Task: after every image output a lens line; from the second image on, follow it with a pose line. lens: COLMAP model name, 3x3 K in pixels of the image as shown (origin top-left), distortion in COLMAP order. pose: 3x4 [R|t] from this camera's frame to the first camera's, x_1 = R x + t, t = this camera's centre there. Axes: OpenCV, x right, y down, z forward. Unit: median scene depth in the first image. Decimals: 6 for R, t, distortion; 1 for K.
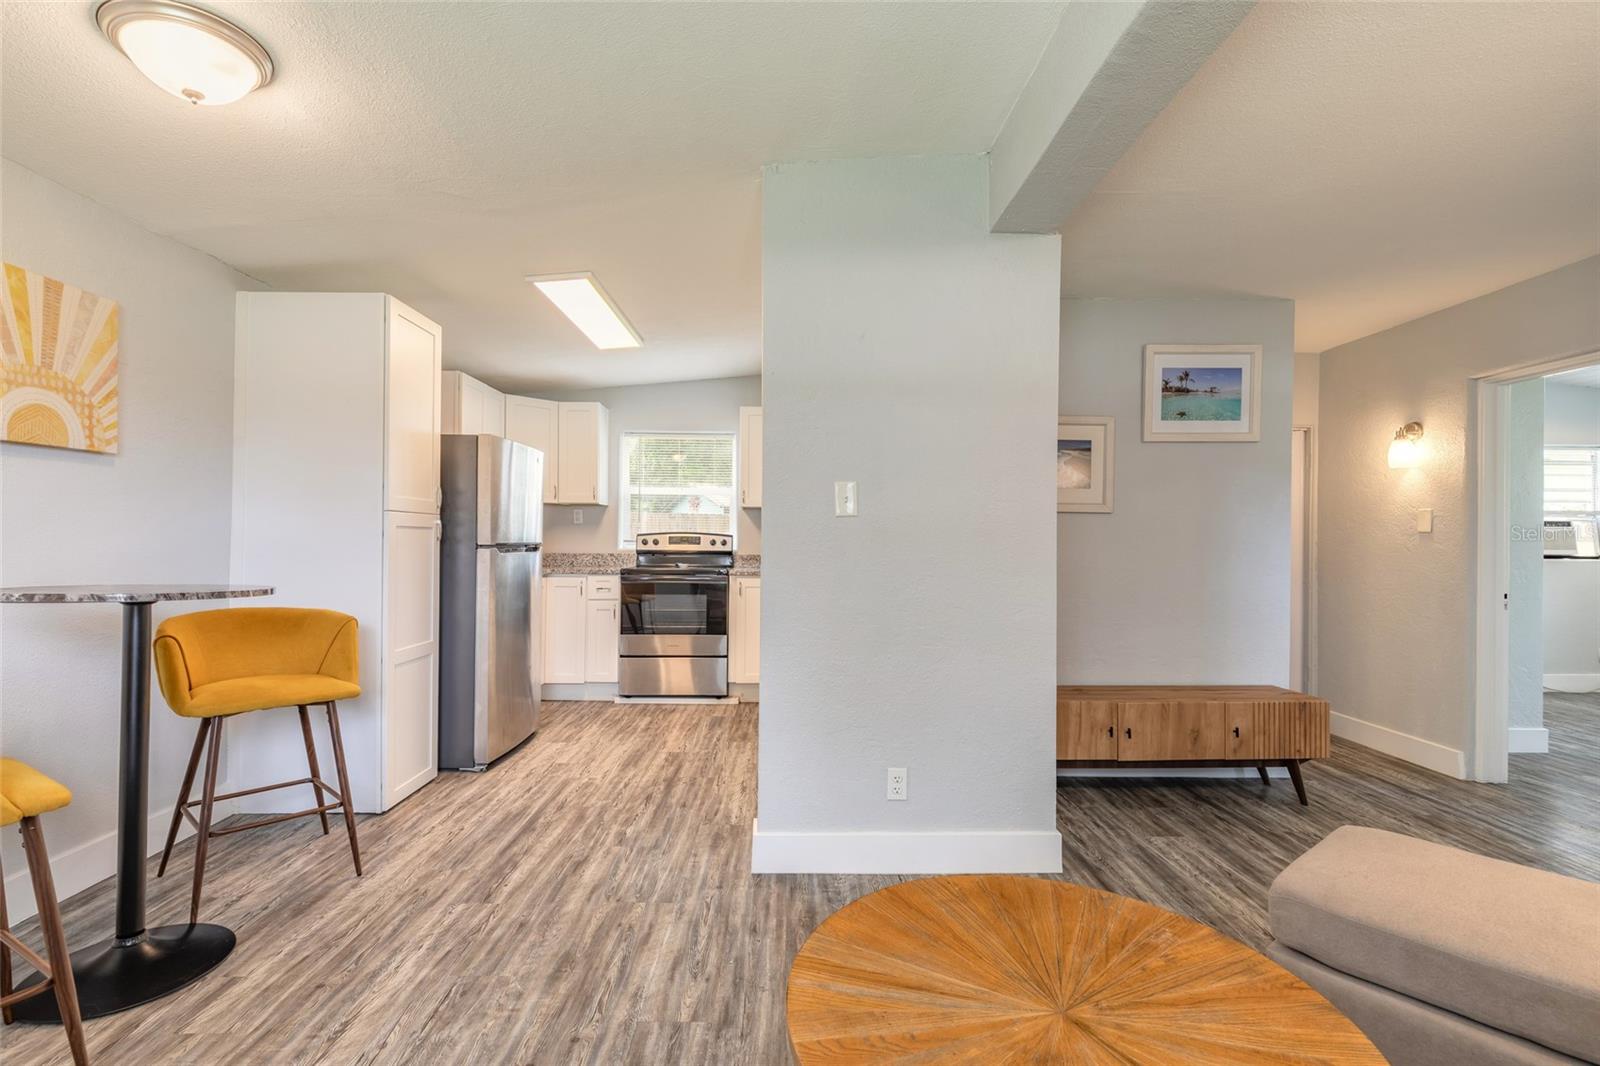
lens RADIAL K [[720.4, 0, 795.9], [0, 720.4, 538.1], [0, 0, 1]] dist [0.003568, 0.000688]
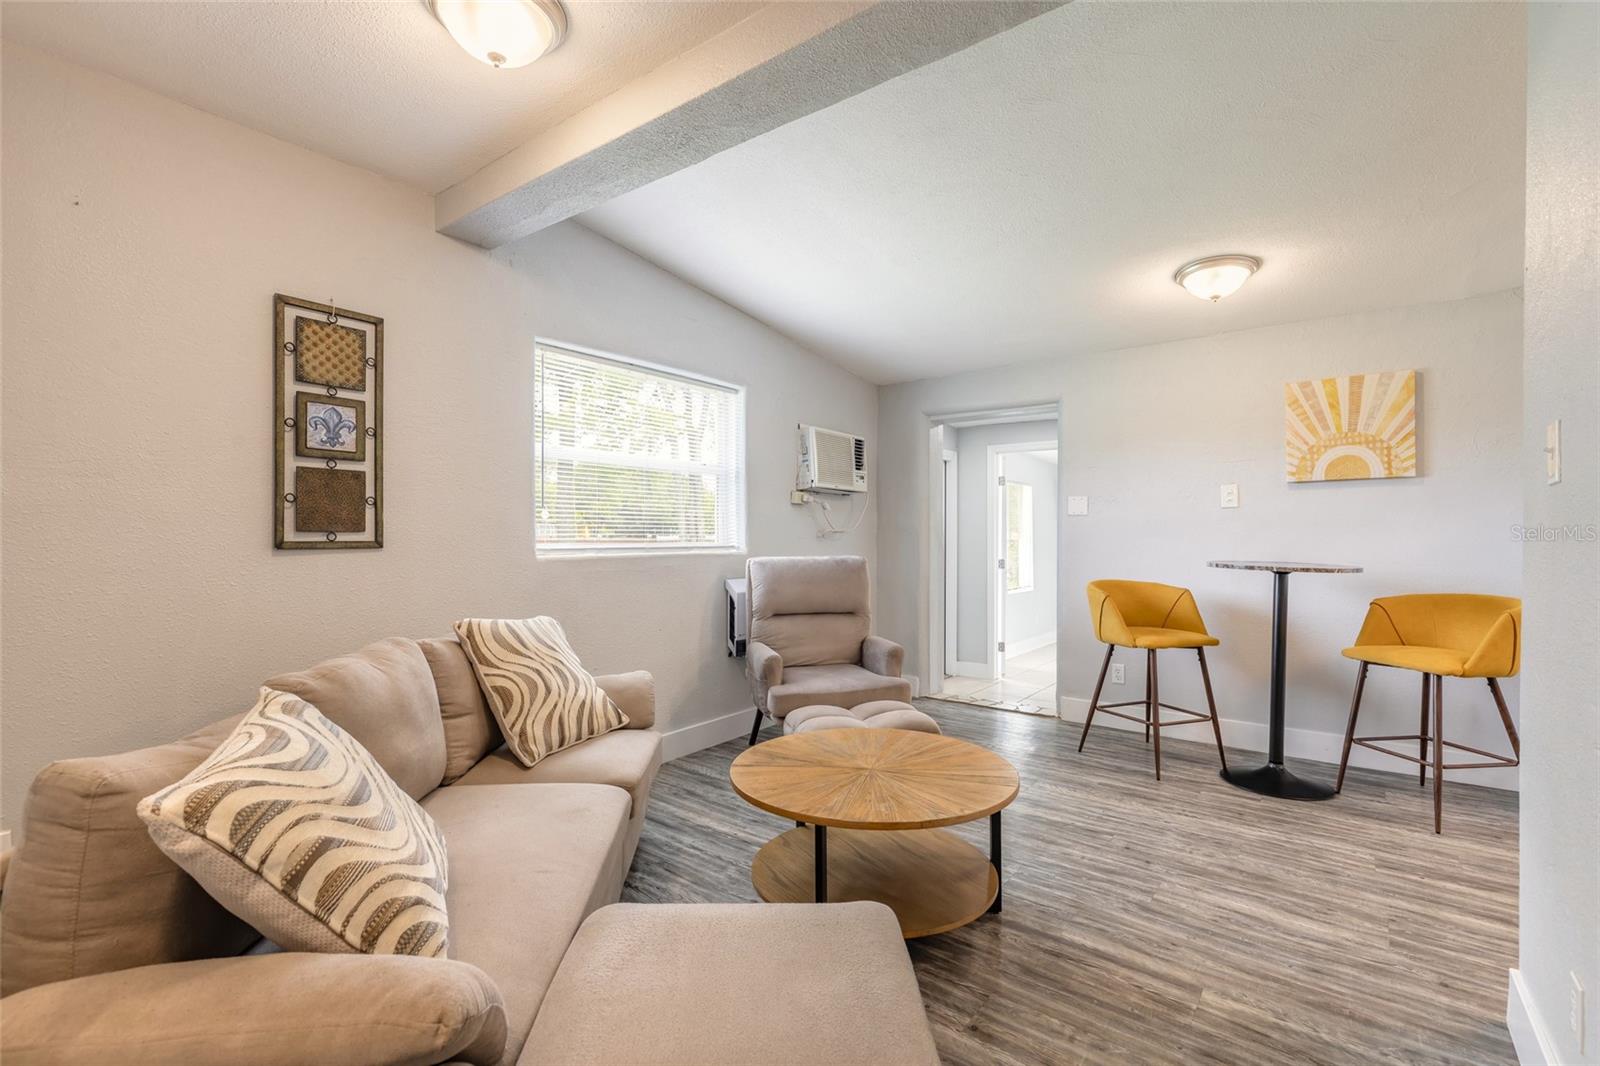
lens RADIAL K [[720.4, 0, 794.0], [0, 720.4, 535.8], [0, 0, 1]] dist [0.003568, 0.000688]
pose [[-0.624161, -0.008787, -0.781246, 0.616374], [-0.004229, 0.999960, -0.007868, 0.010829], [0.781284, -0.001607, -0.624174, 0.623460]]
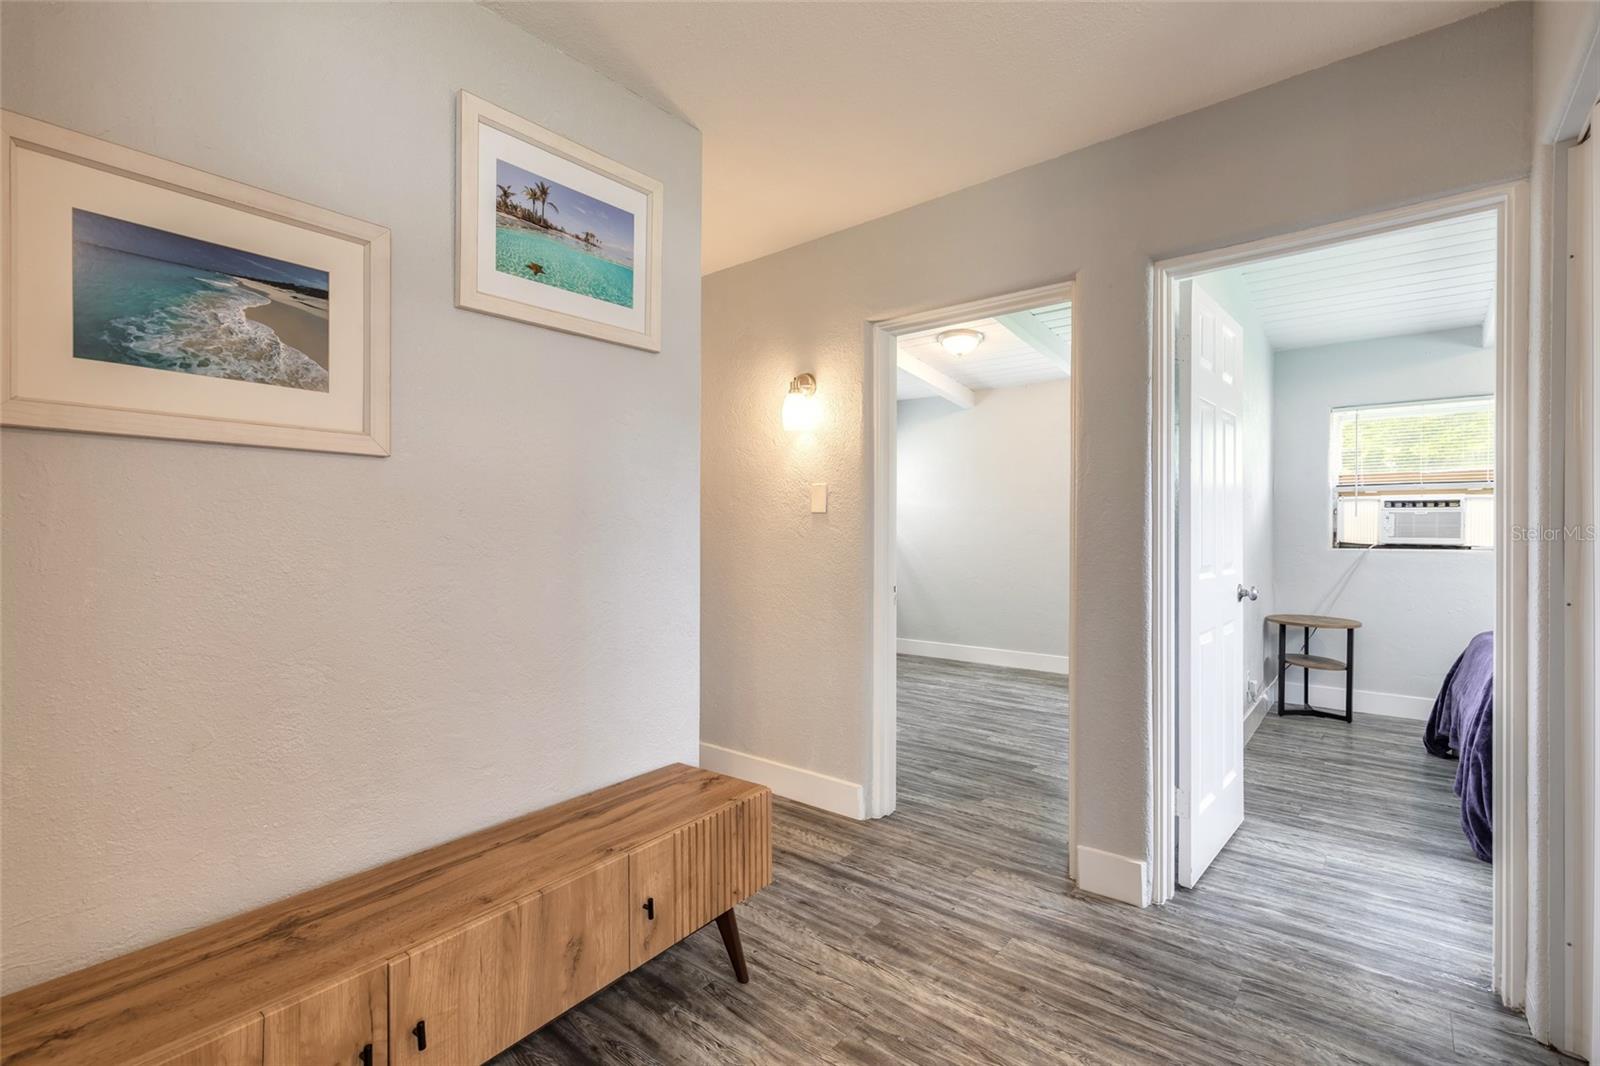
lens RADIAL K [[720.4, 0, 798.9], [0, 720.4, 539.3], [0, 0, 1]] dist [0.003568, 0.000688]
pose [[0.648688, -0.015511, 0.760897, 0.271435], [0.002404, 0.999829, 0.018332, 0.006828], [-0.761051, -0.010063, 0.648614, 0.537133]]
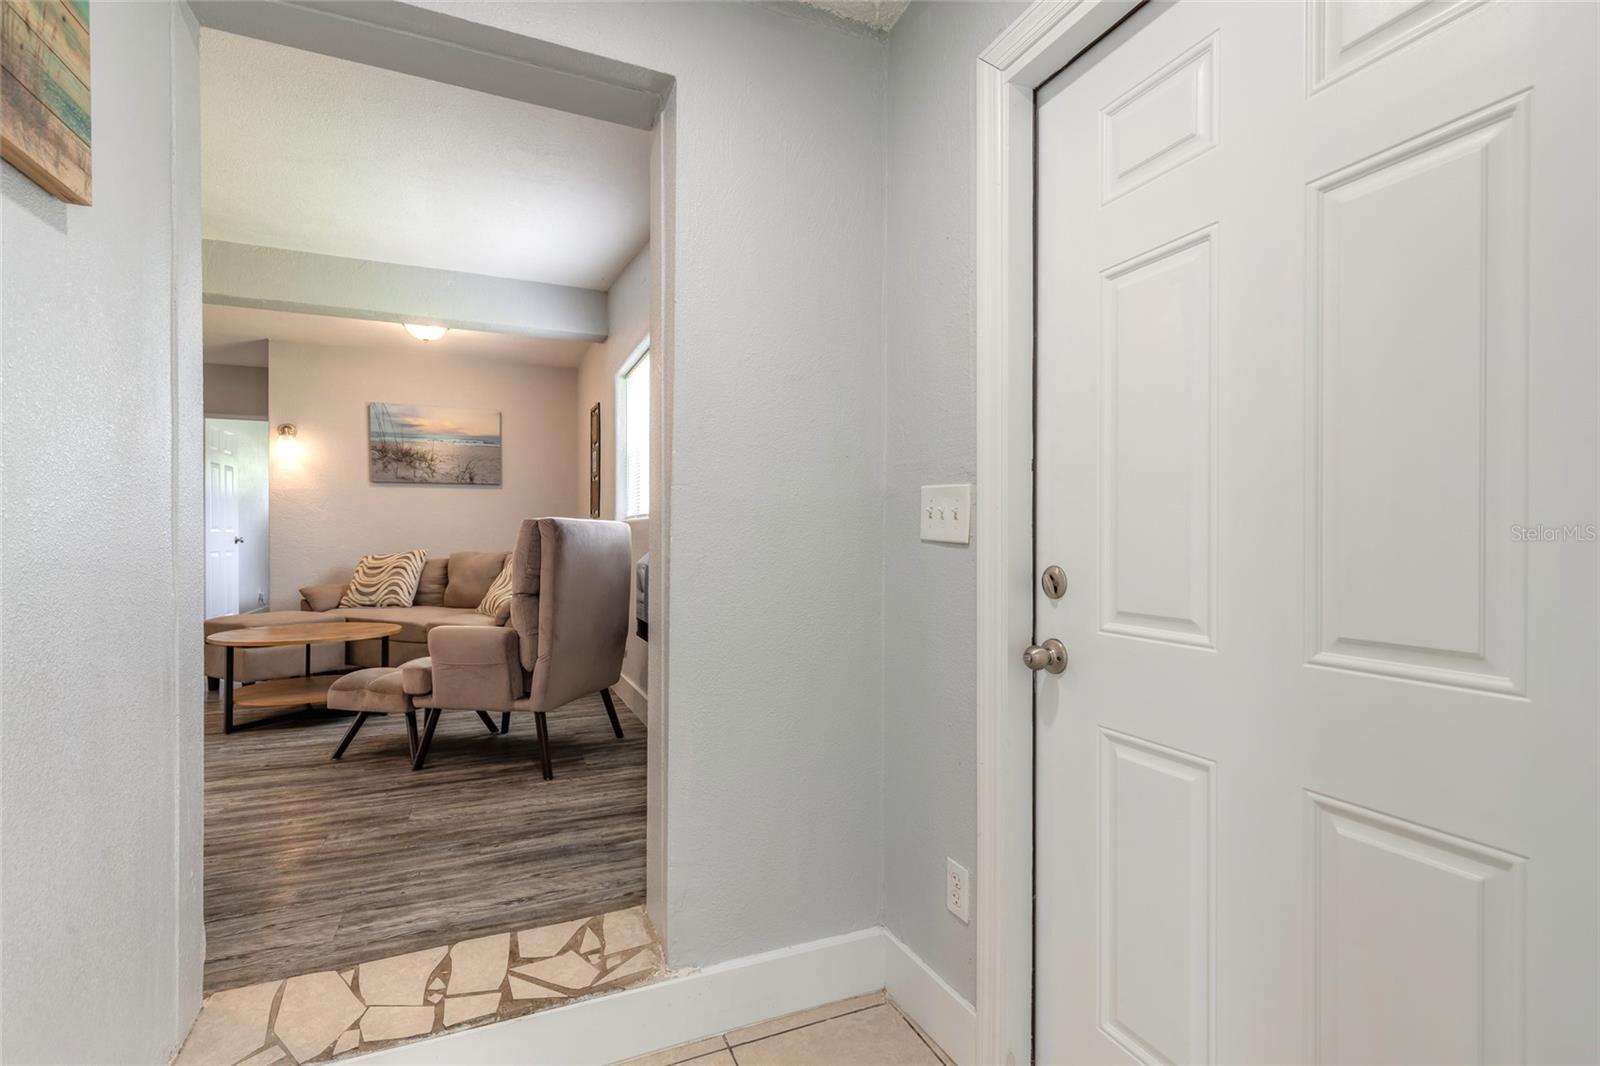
lens RADIAL K [[720.4, 0, 801.0], [0, 720.4, 543.0], [0, 0, 1]] dist [0.003568, 0.000688]
pose [[-0.388803, -0.017404, 0.921156, -1.144965], [-0.010622, 0.999840, 0.014407, 0.045938], [-0.921260, -0.004183, -0.388926, 0.052967]]
